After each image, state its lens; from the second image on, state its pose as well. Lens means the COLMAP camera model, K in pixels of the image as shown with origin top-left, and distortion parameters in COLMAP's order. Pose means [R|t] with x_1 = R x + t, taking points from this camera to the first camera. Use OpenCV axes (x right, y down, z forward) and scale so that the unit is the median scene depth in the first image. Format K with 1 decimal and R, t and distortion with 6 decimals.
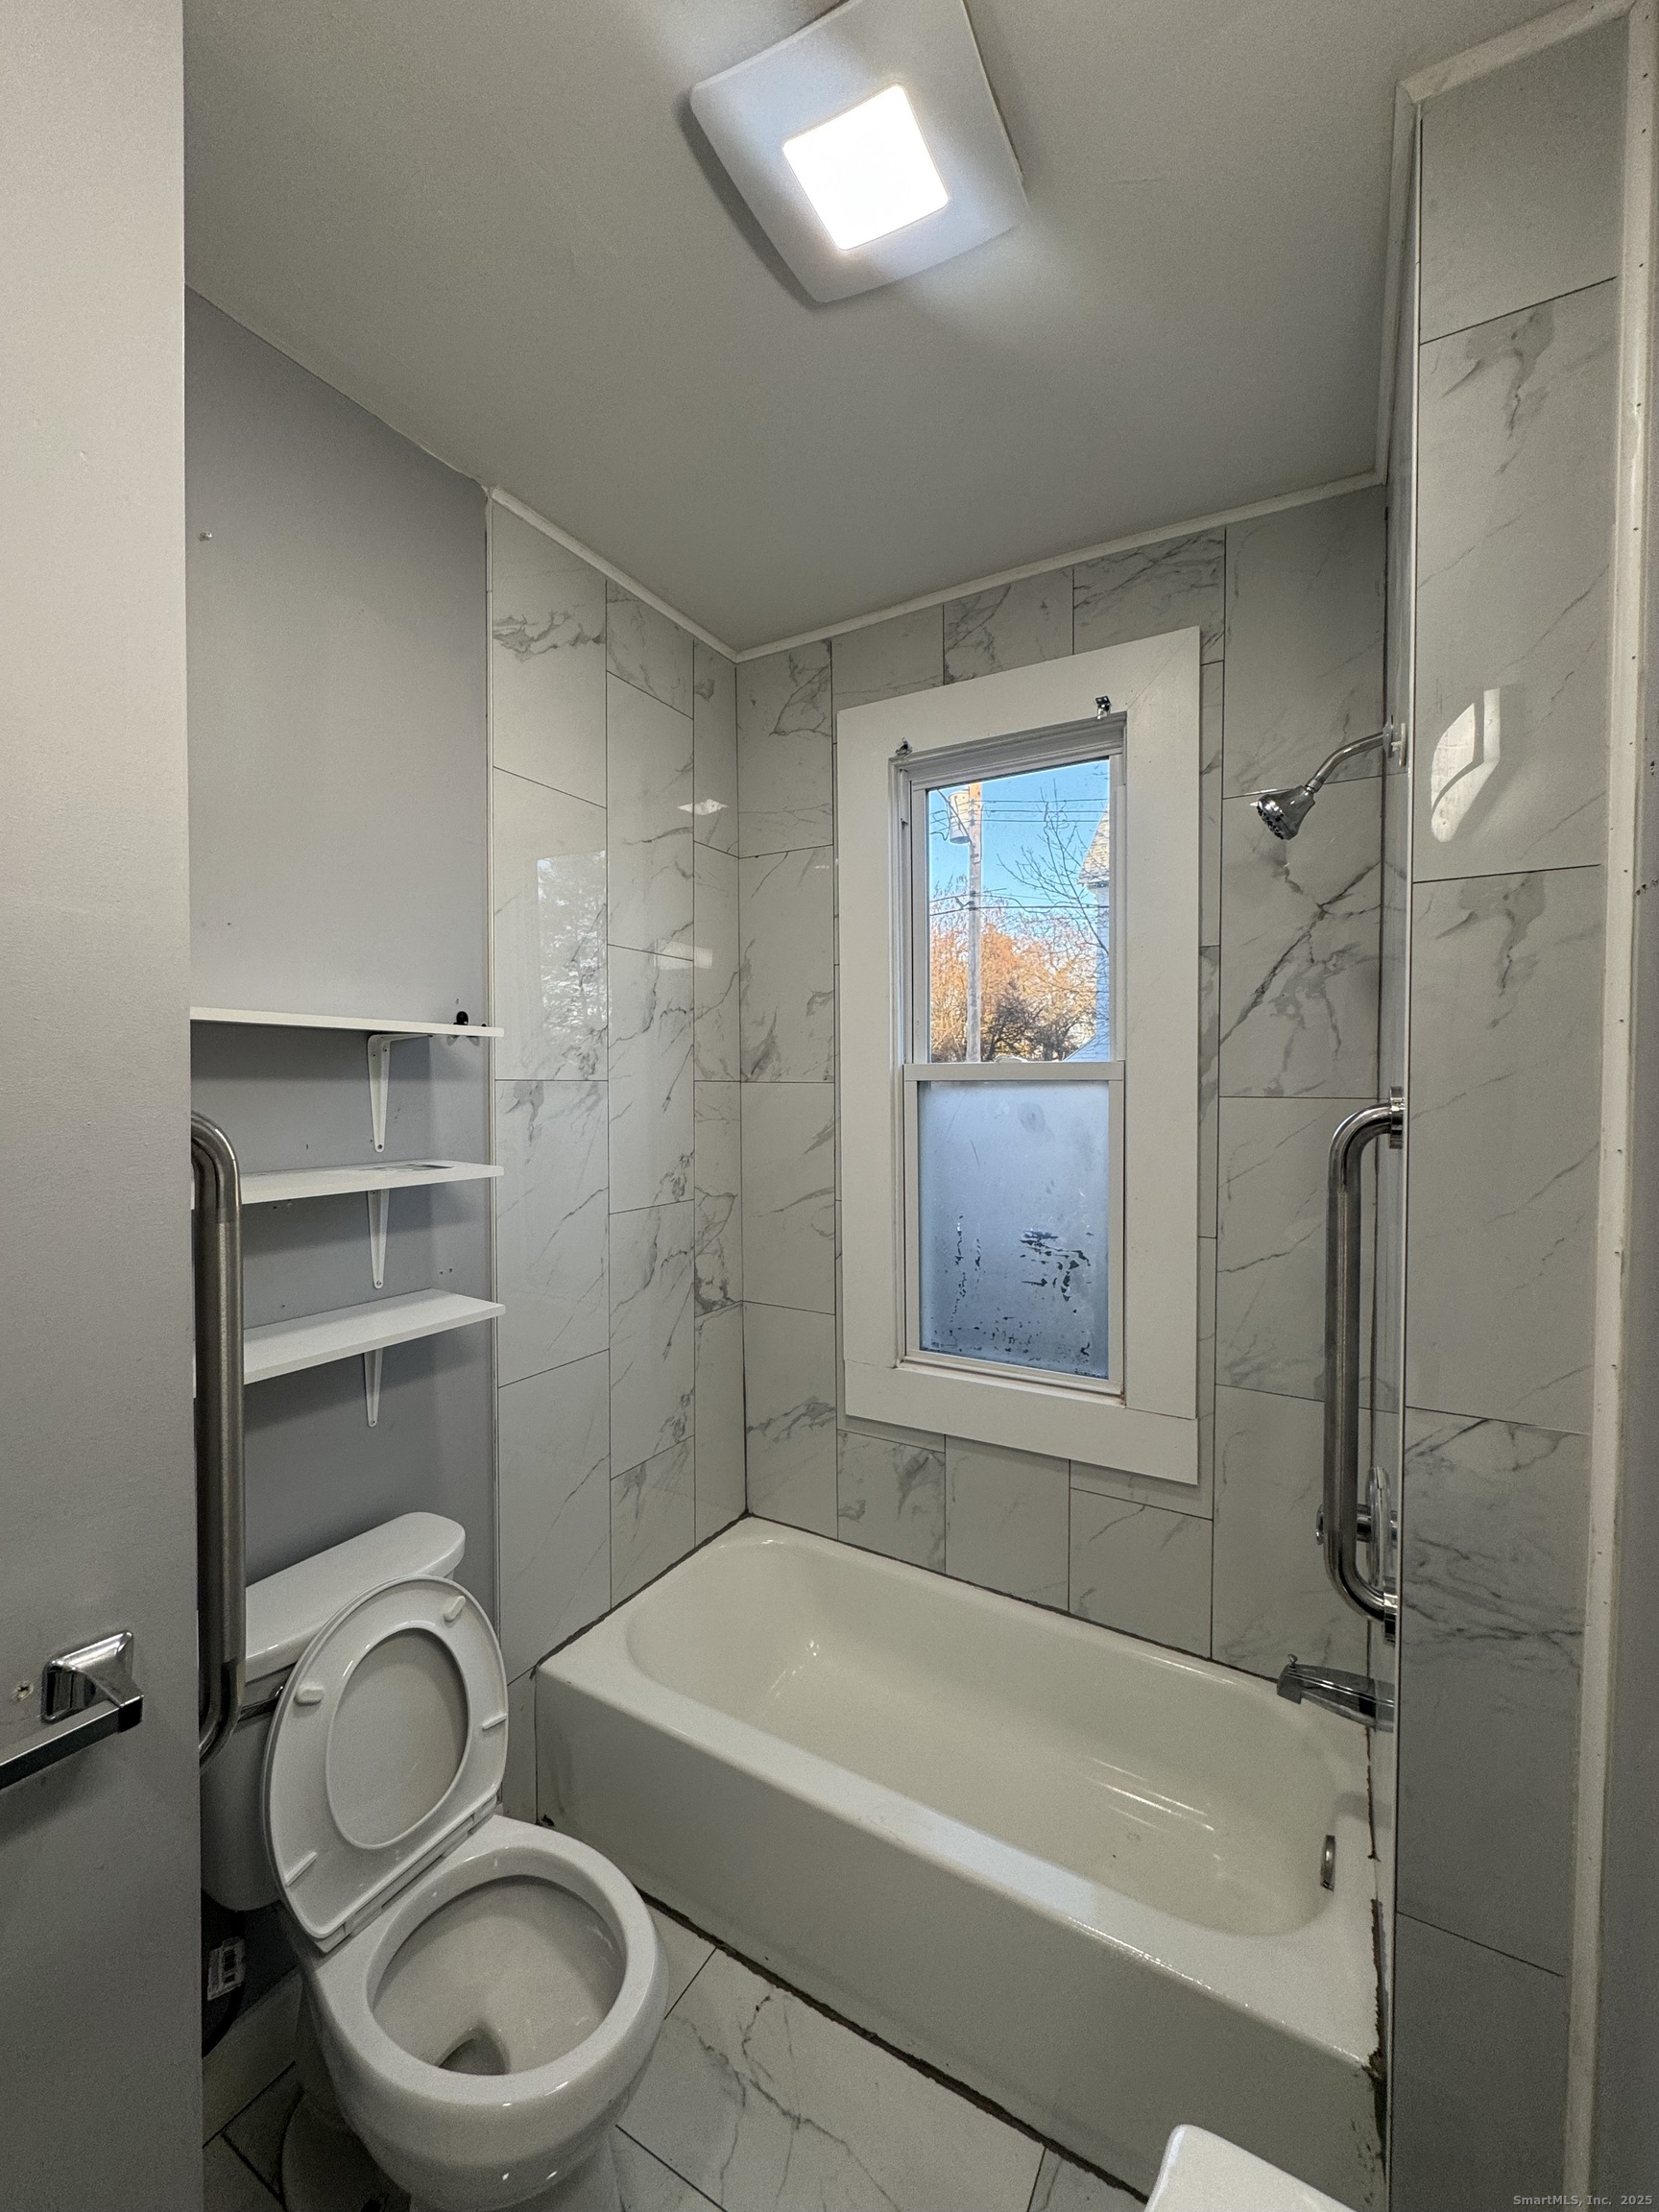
lens RADIAL K [[885.4, 0, 826.8], [0, 885.4, 1106.8], [0, 0, 1]] dist [-0.002642, -0.000154]
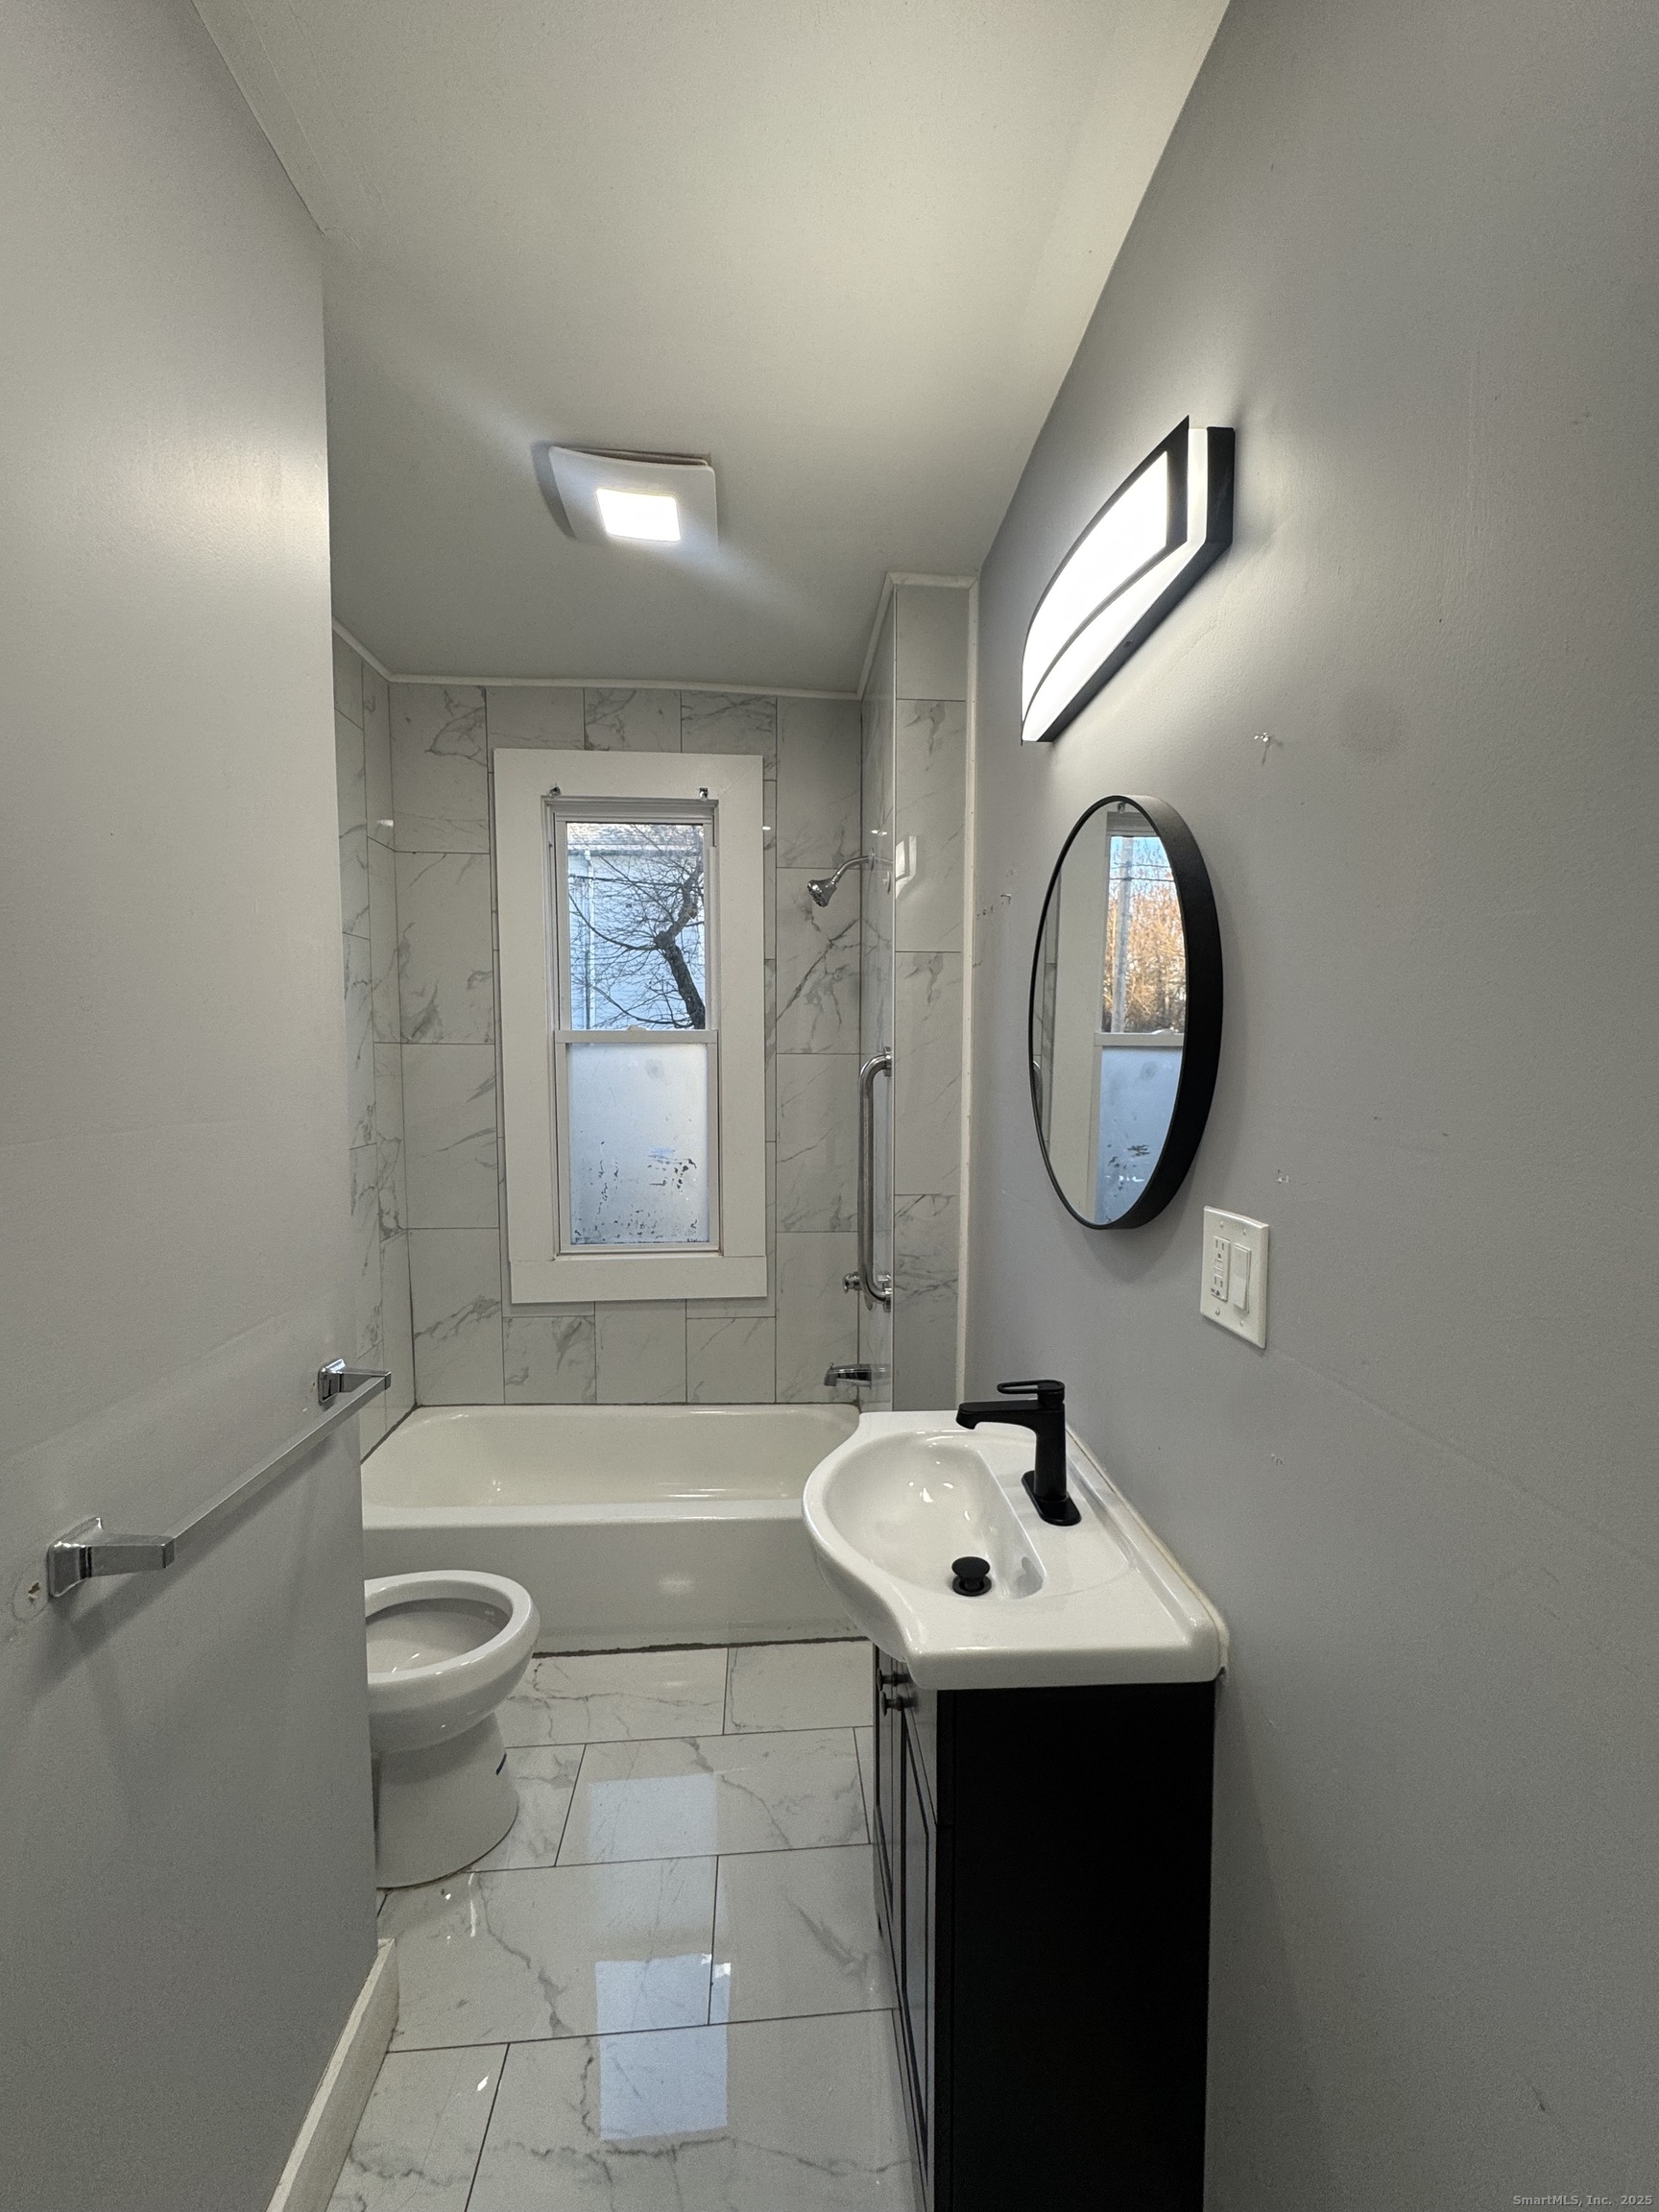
lens RADIAL K [[885.4, 0, 830.5], [0, 885.4, 1106.3], [0, 0, 1]] dist [-0.002642, -0.000154]
pose [[0.827154, -0.037237, 0.560741, -0.375585], [0.013644, 0.998839, 0.046204, 0.011326], [-0.561810, -0.030567, 0.826701, -0.383271]]
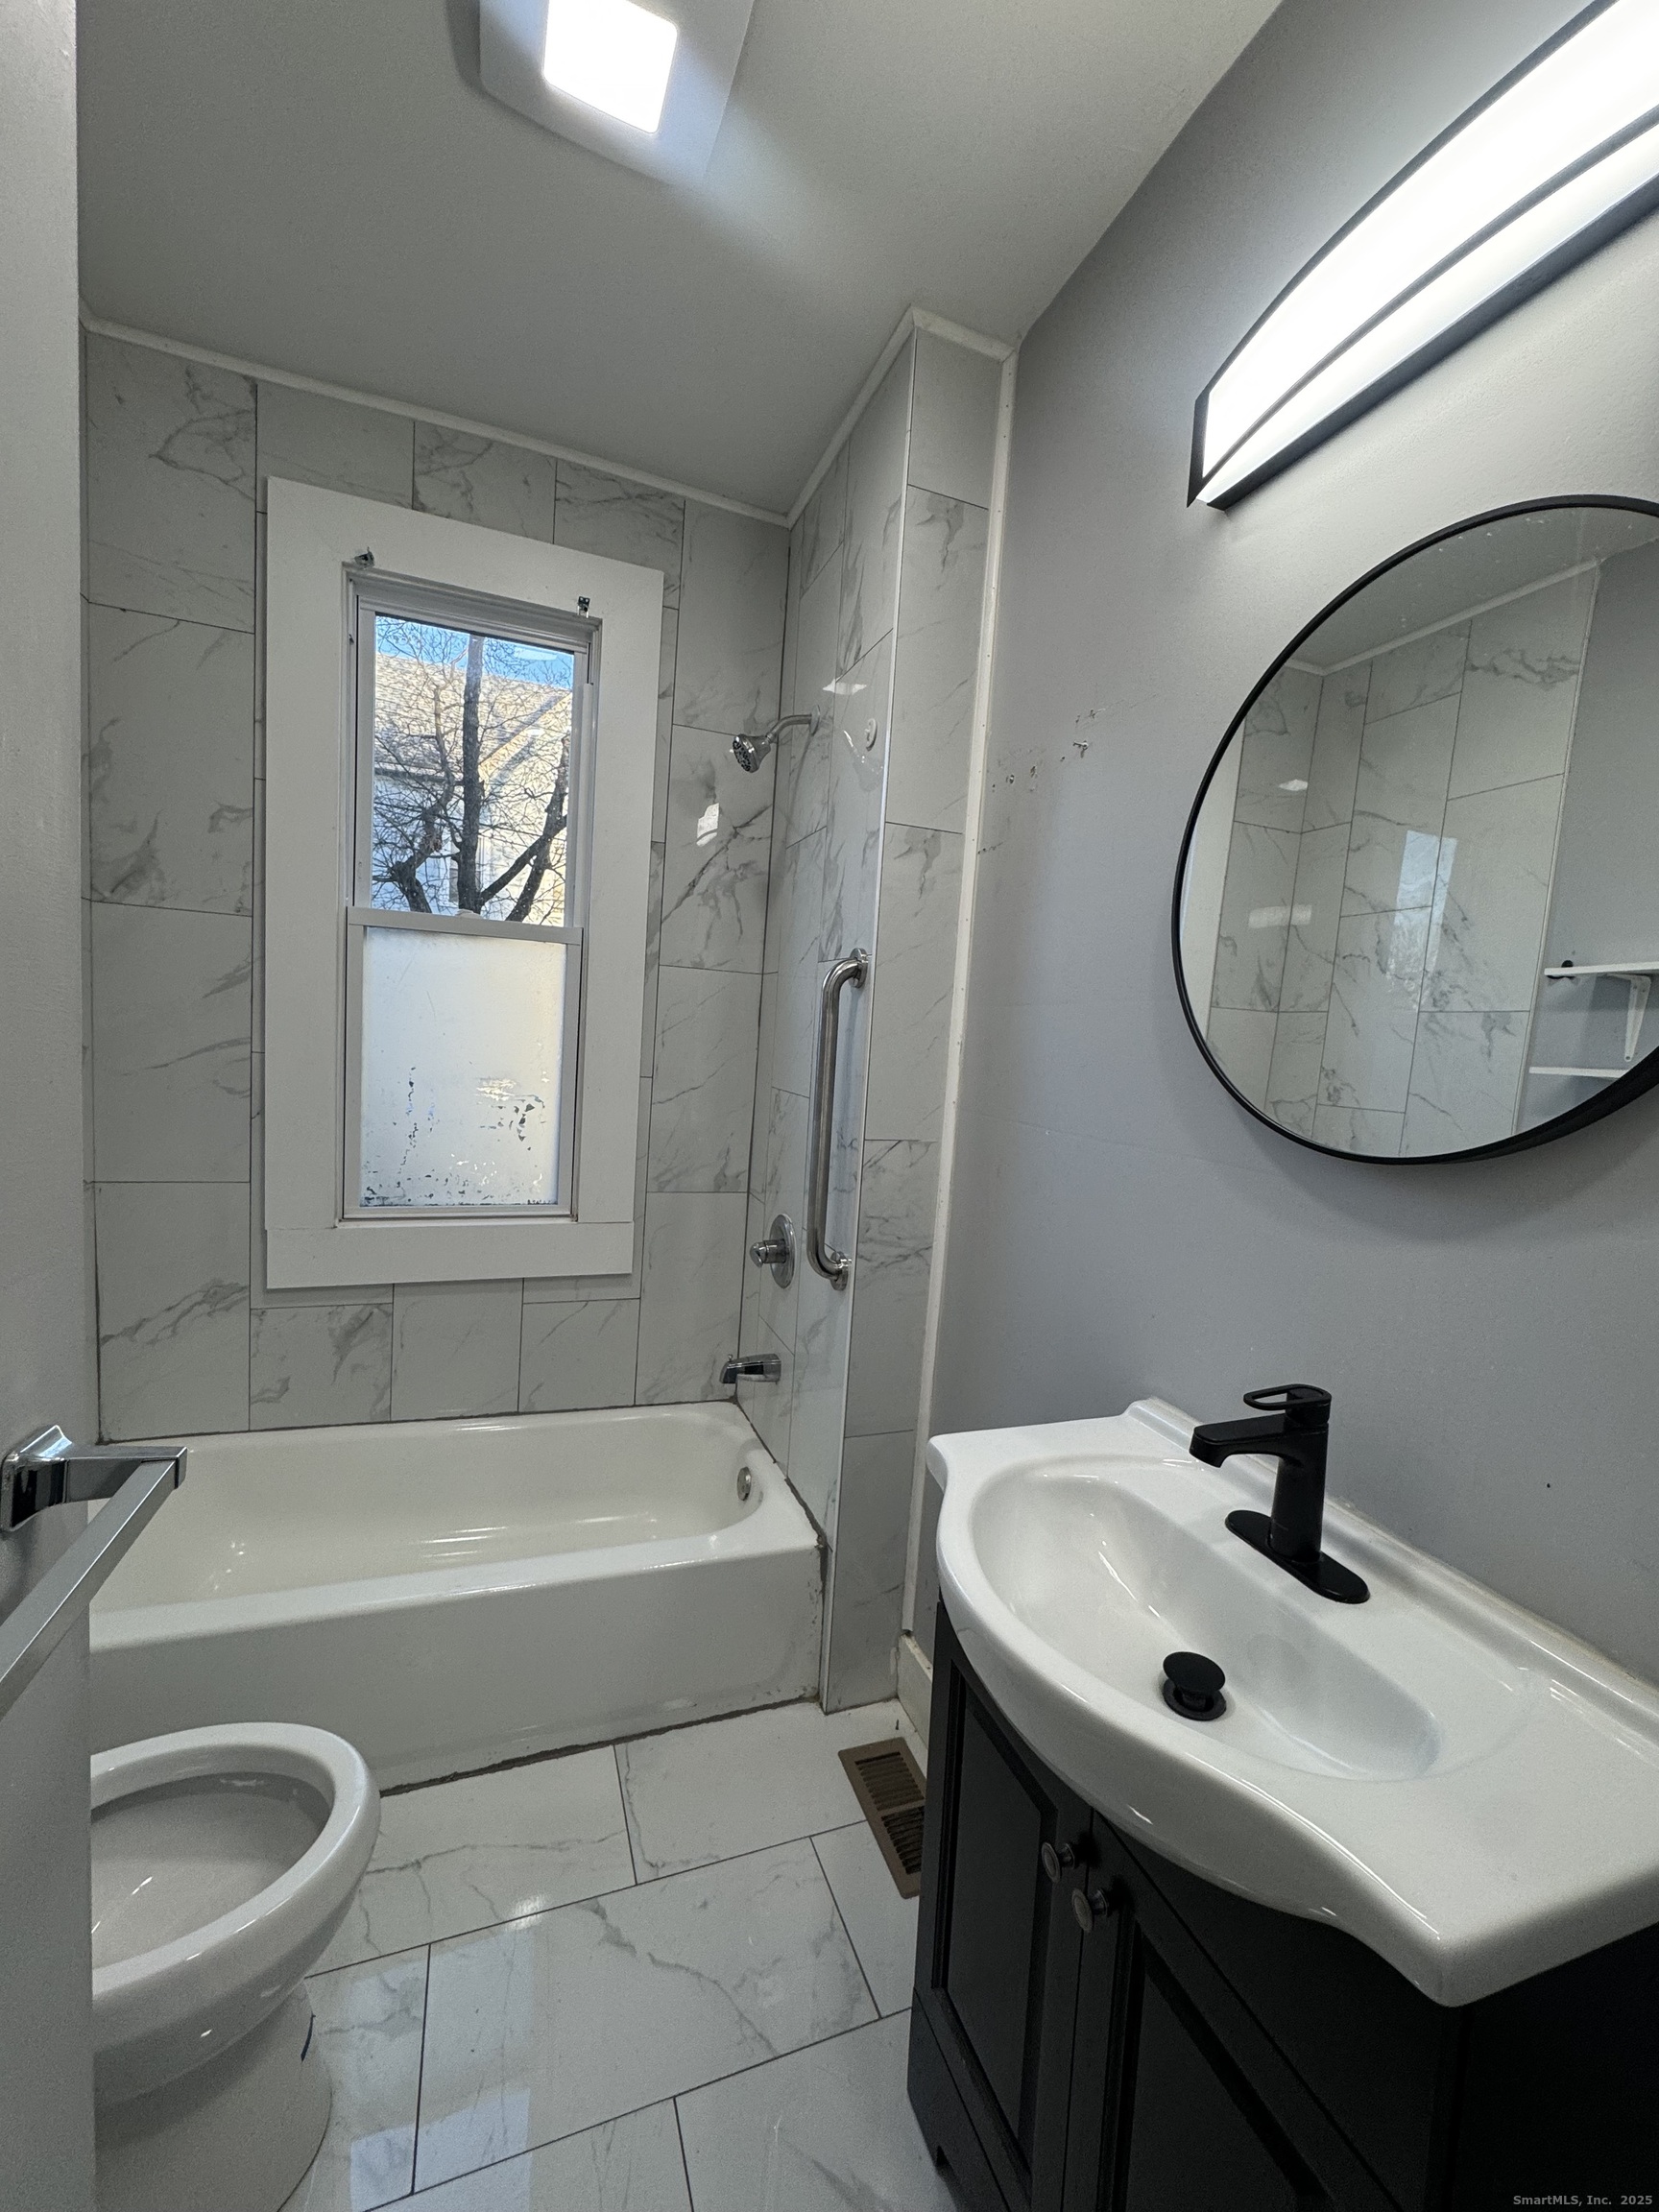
lens RADIAL K [[885.4, 0, 832.2], [0, 885.4, 1106.1], [0, 0, 1]] dist [-0.002642, -0.000154]
pose [[0.634784, -0.026370, 0.772239, -0.375377], [-0.043738, 0.996589, 0.069983, 0.089048], [-0.771451, -0.078201, 0.631465, -0.003548]]
